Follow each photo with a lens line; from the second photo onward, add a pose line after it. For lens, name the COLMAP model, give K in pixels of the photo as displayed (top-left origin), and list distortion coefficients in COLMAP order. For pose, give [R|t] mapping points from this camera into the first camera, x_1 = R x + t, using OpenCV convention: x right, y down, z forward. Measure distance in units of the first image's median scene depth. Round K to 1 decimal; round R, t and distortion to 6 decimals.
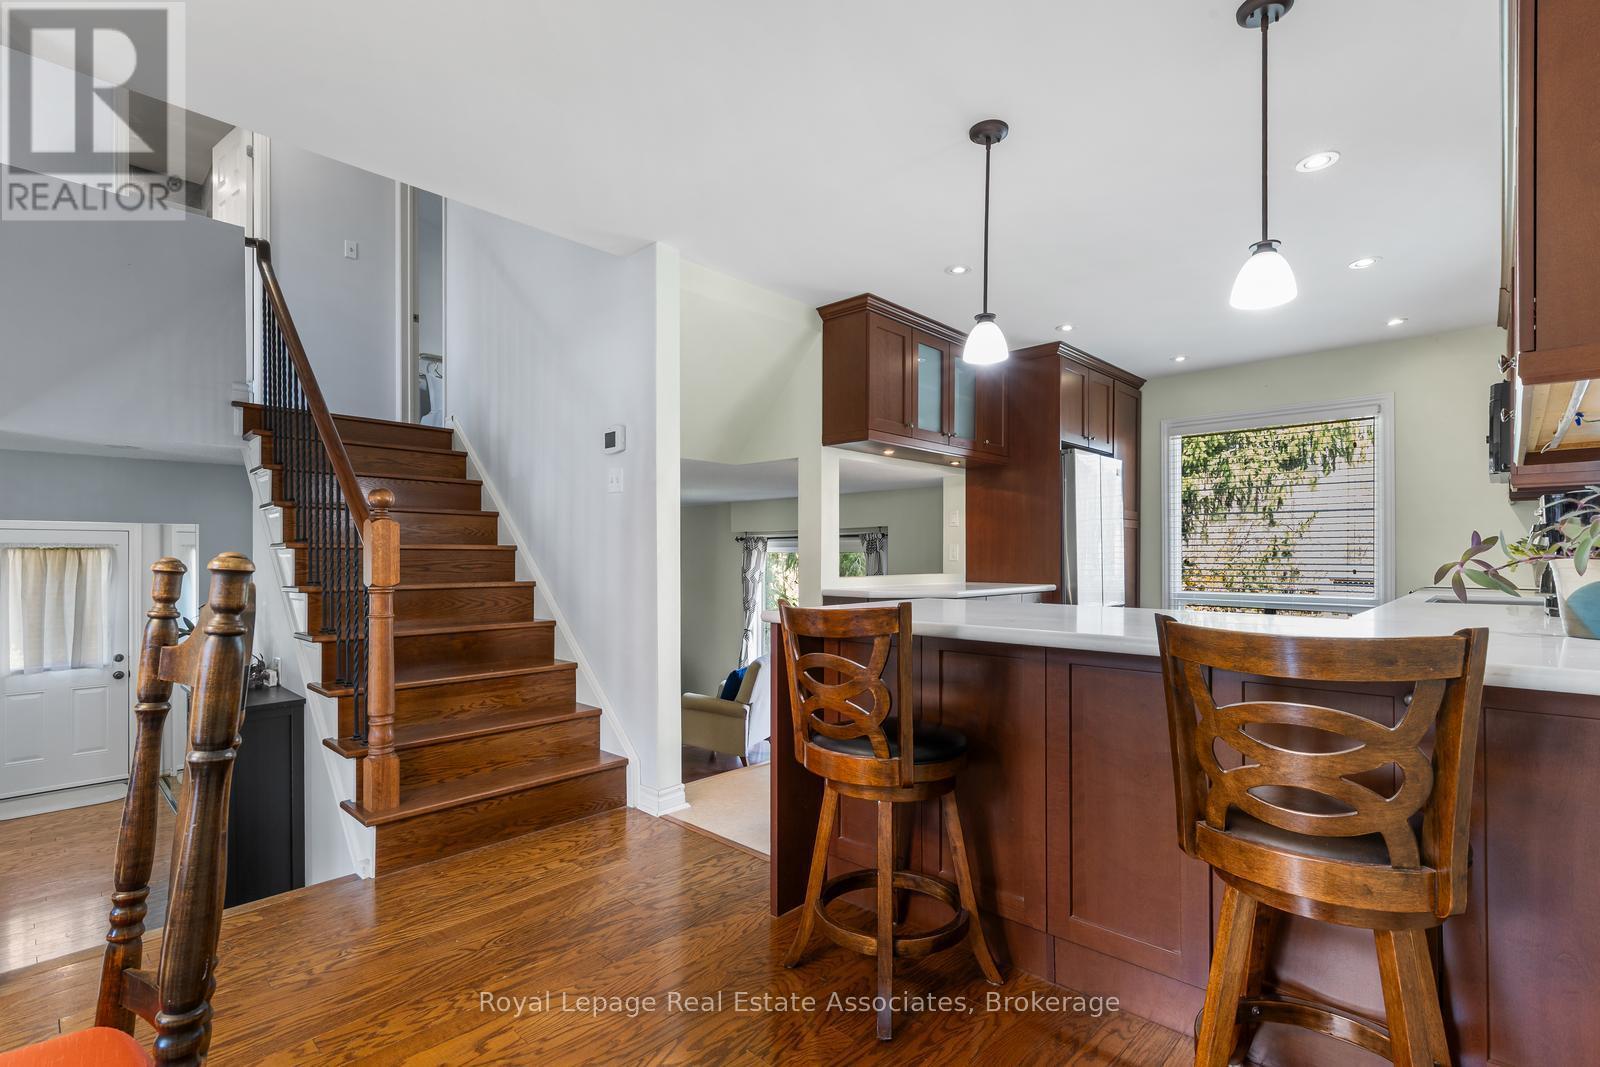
lens RADIAL K [[732.6, 0, 801.7], [0, 732.6, 537.0], [0, 0, 1]] dist [0.001551, -0.000404]
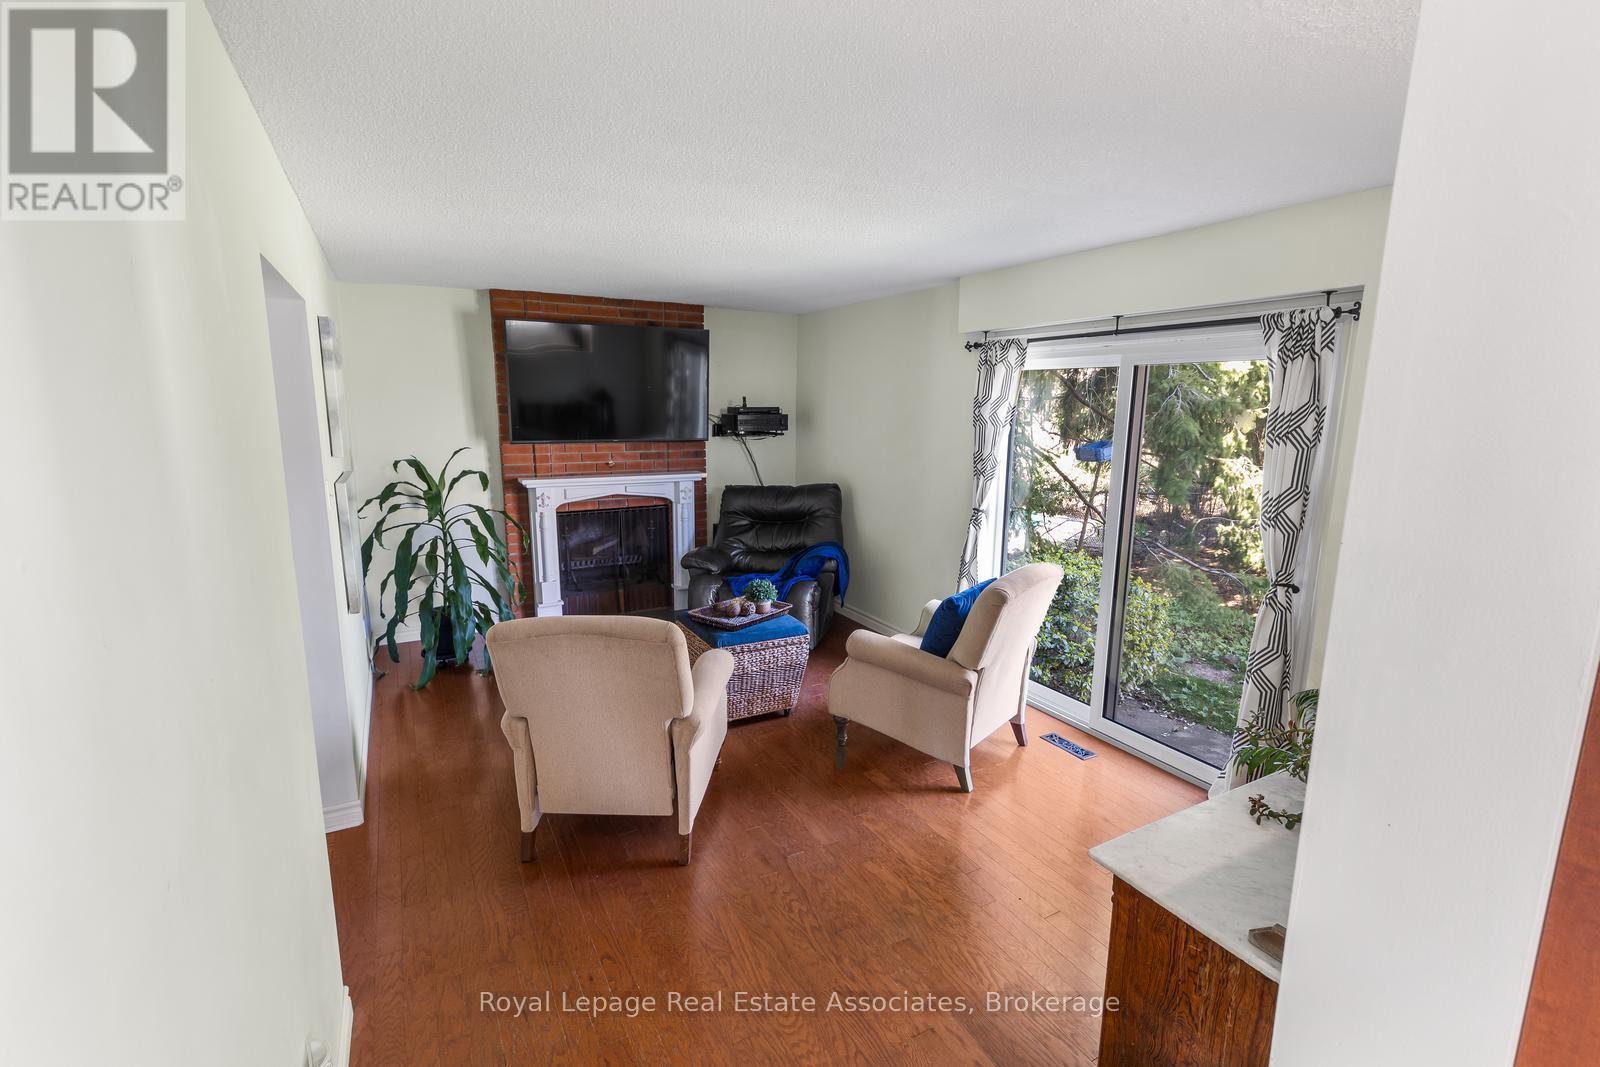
lens RADIAL K [[732.2, 0, 796.5], [0, 732.2, 542.5], [0, 0, 1]] dist [0.002772, -0.000089]
pose [[0.952385, 0.066695, -0.297515, -0.038729], [-0.000857, 0.976363, 0.216134, 0.029650], [0.304898, -0.205588, 0.929931, 0.431404]]
